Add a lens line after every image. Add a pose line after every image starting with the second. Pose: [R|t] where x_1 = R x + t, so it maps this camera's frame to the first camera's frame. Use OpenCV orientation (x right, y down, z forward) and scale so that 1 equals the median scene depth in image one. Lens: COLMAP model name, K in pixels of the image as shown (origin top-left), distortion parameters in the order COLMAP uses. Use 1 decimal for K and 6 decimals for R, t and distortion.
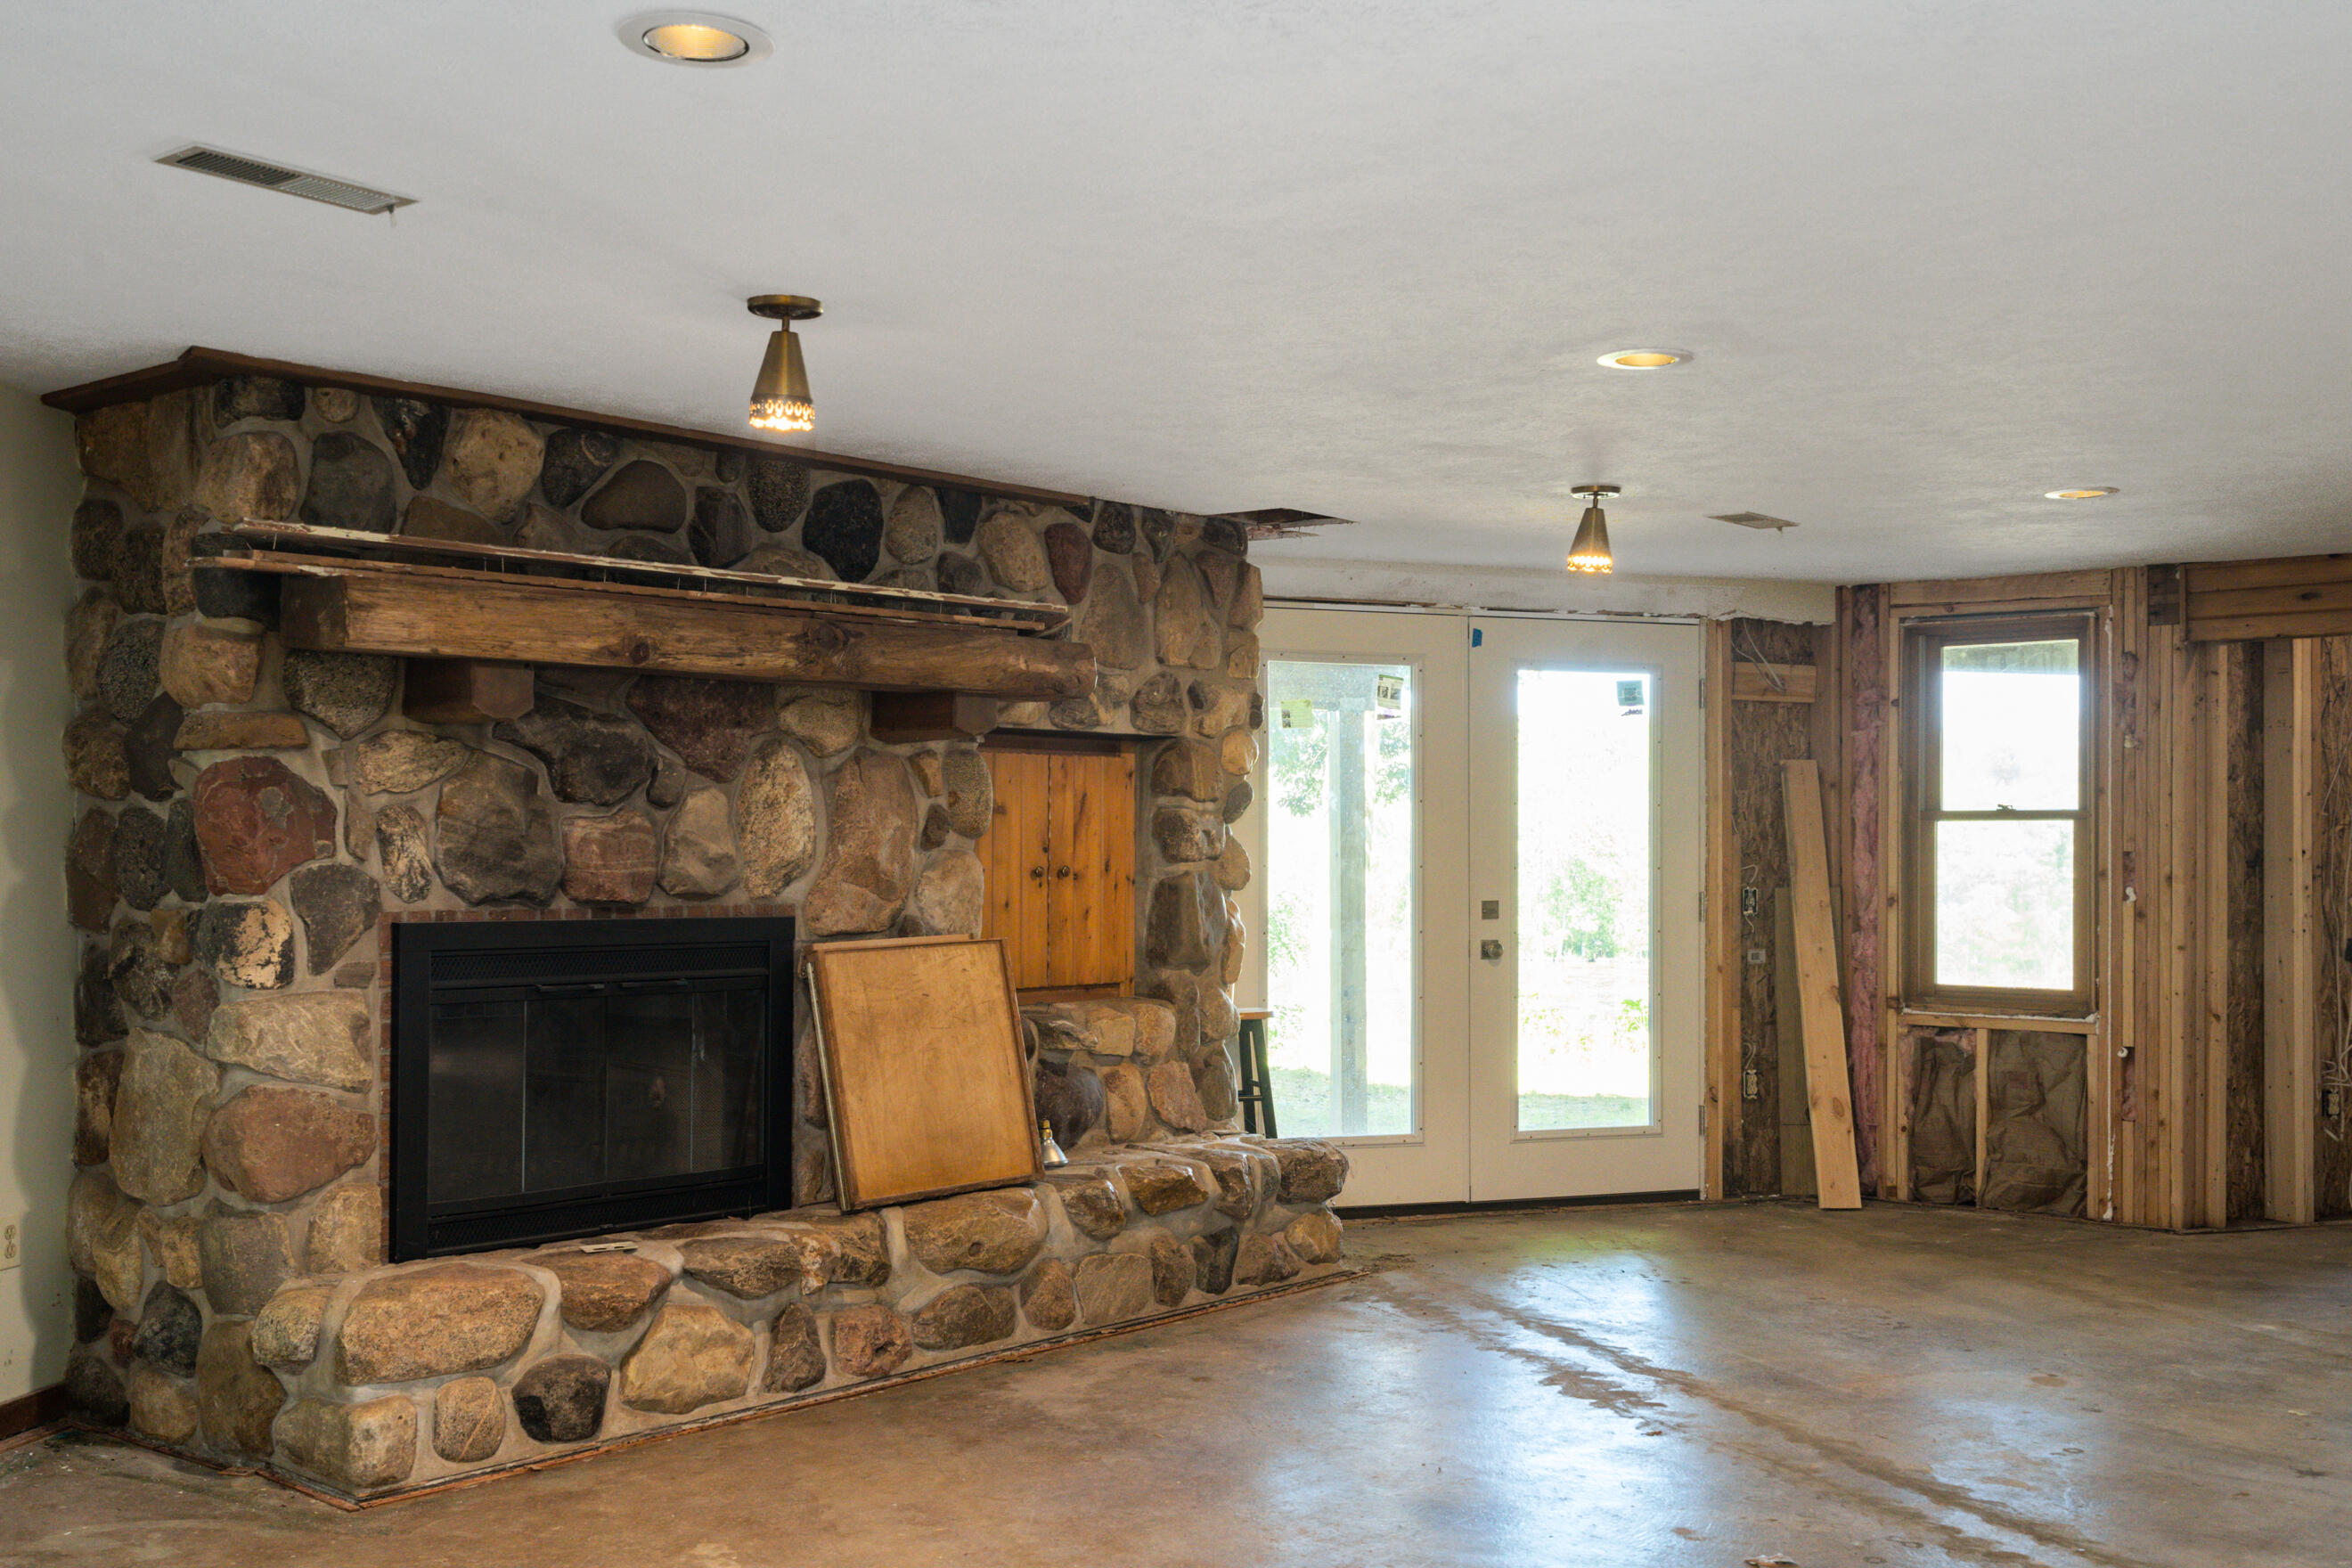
lens RADIAL K [[2340.9, 0, 1221.8], [0, 2340.9, 843.5], [0, 0, 1]] dist [0.002420, 0.000000]
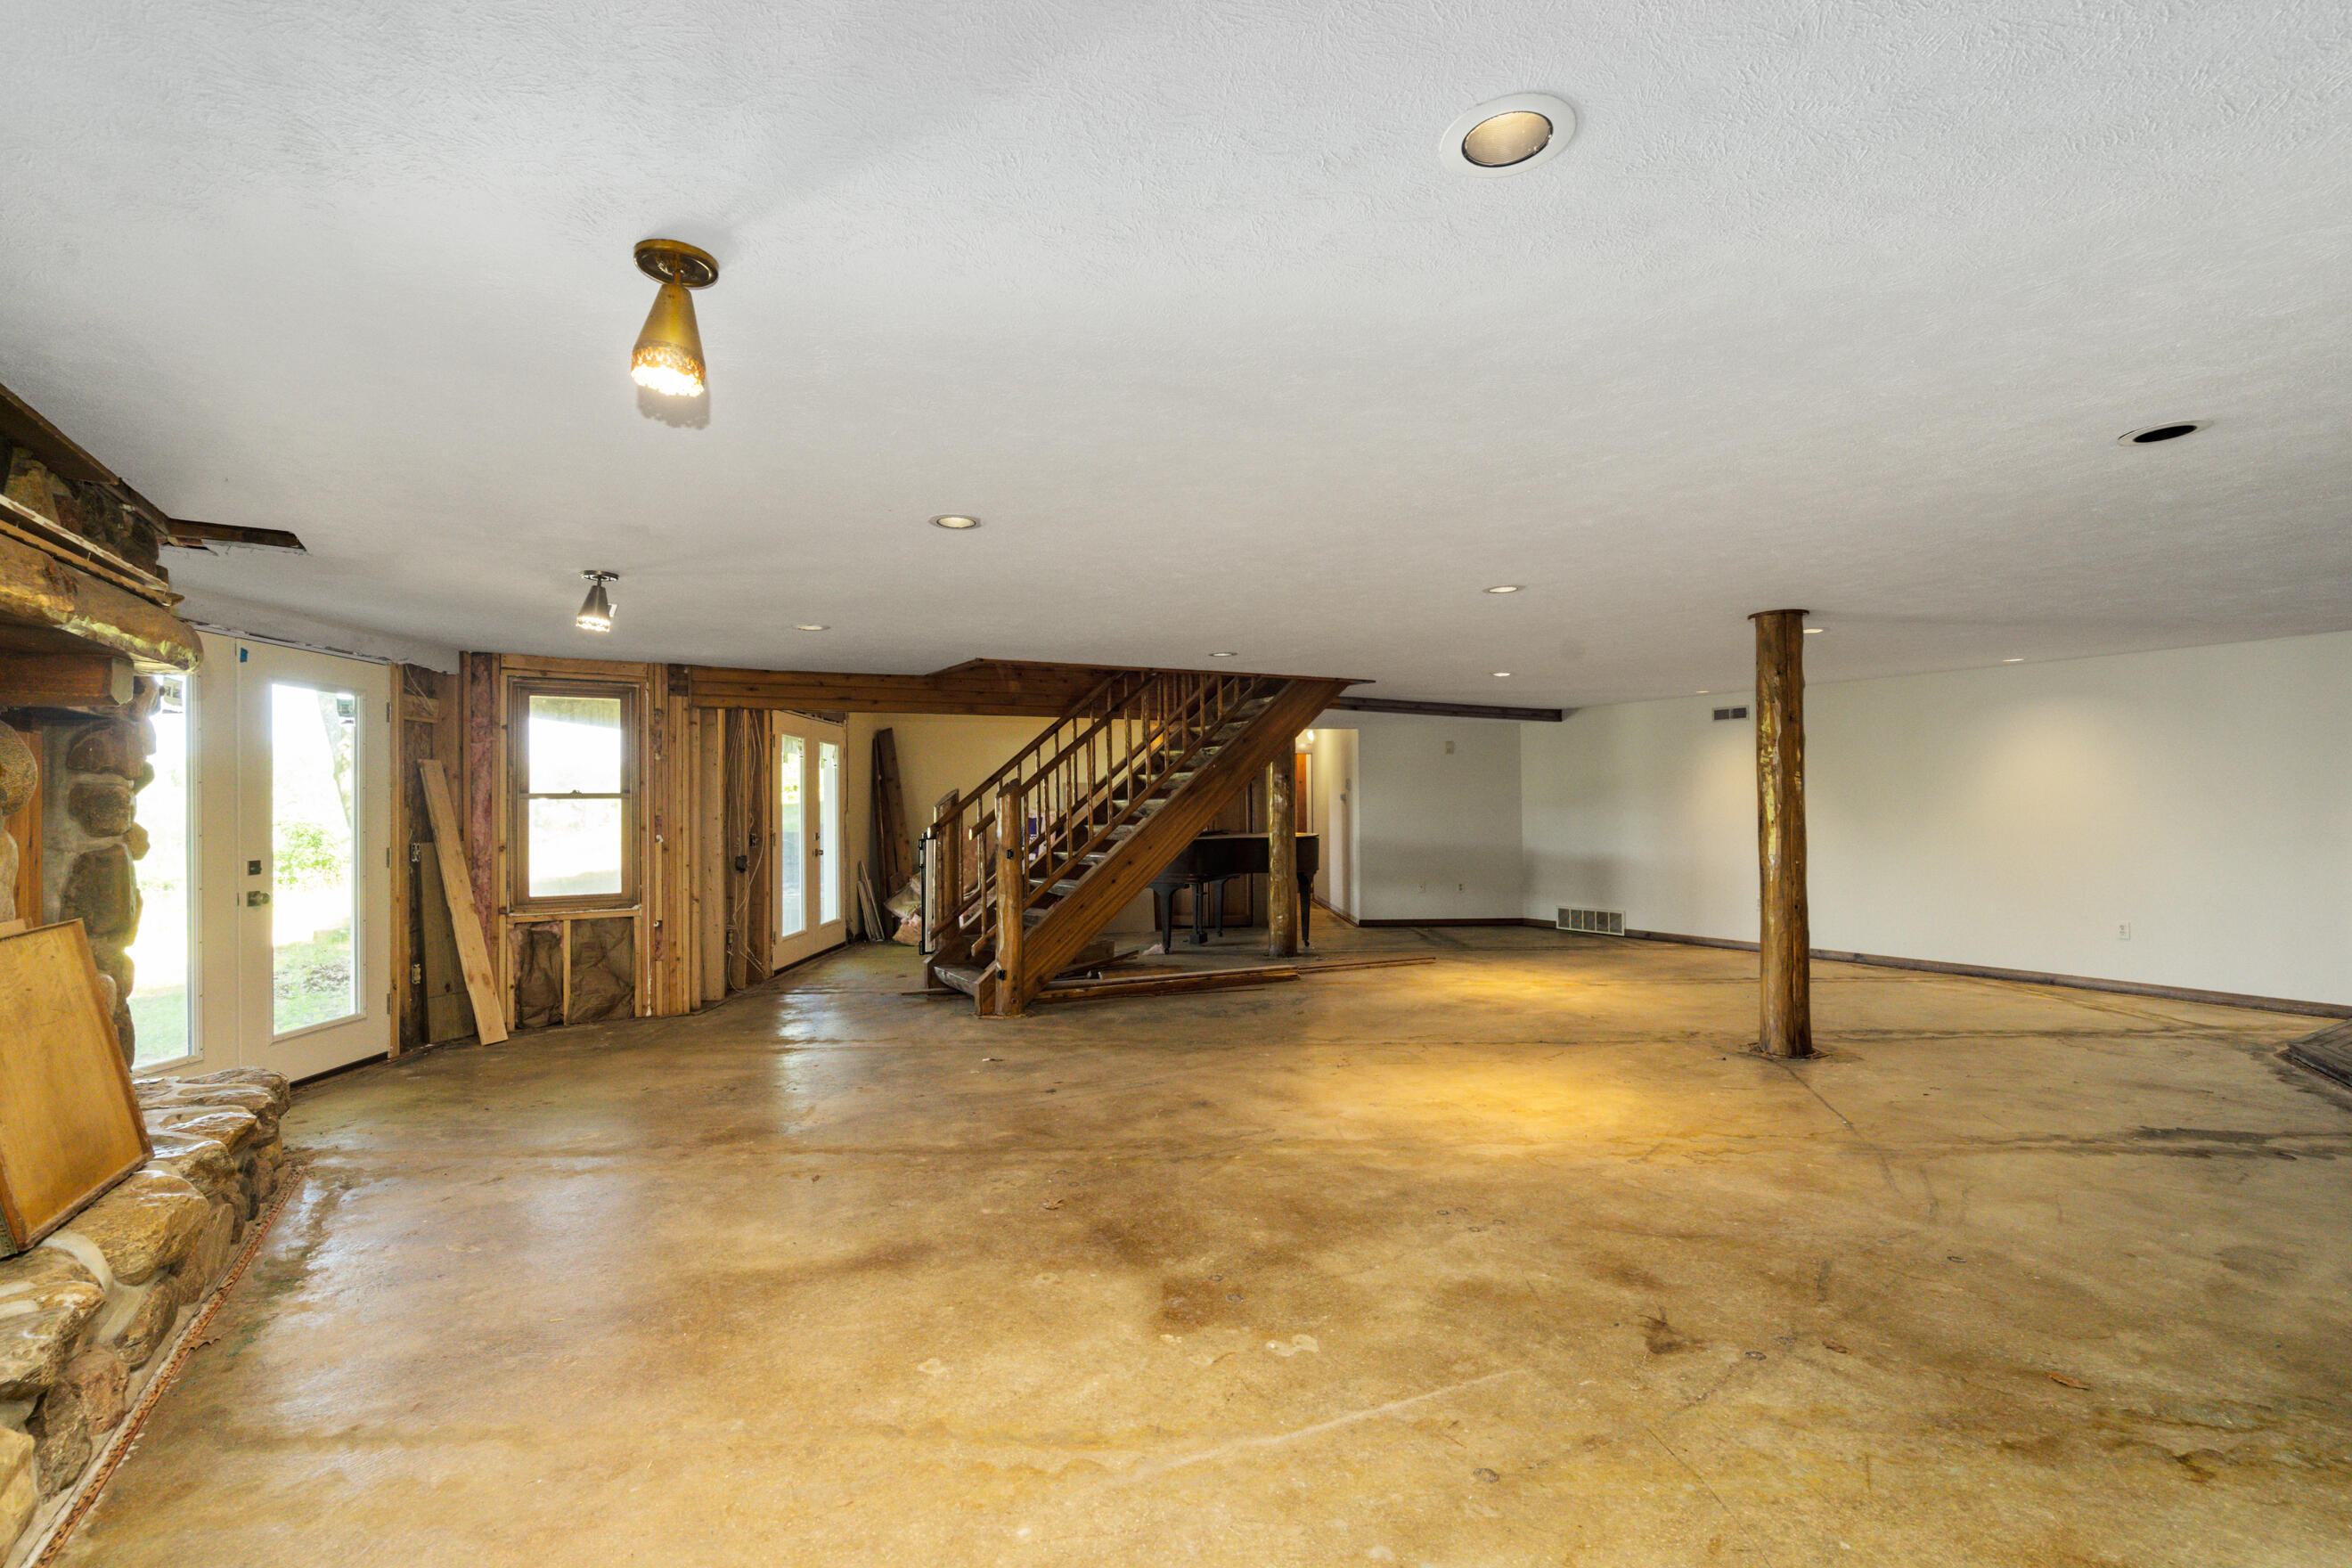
lens RADIAL K [[1055.1, 0, 1159.7], [0, 1055.1, 788.0], [0, 0, 1]] dist [-0.002005, 0.000535]
pose [[0.326551, 0.010874, 0.945117, -0.277775], [0.011491, 0.999814, -0.015474, -0.000754], [-0.945110, 0.015913, 0.326366, 0.349912]]
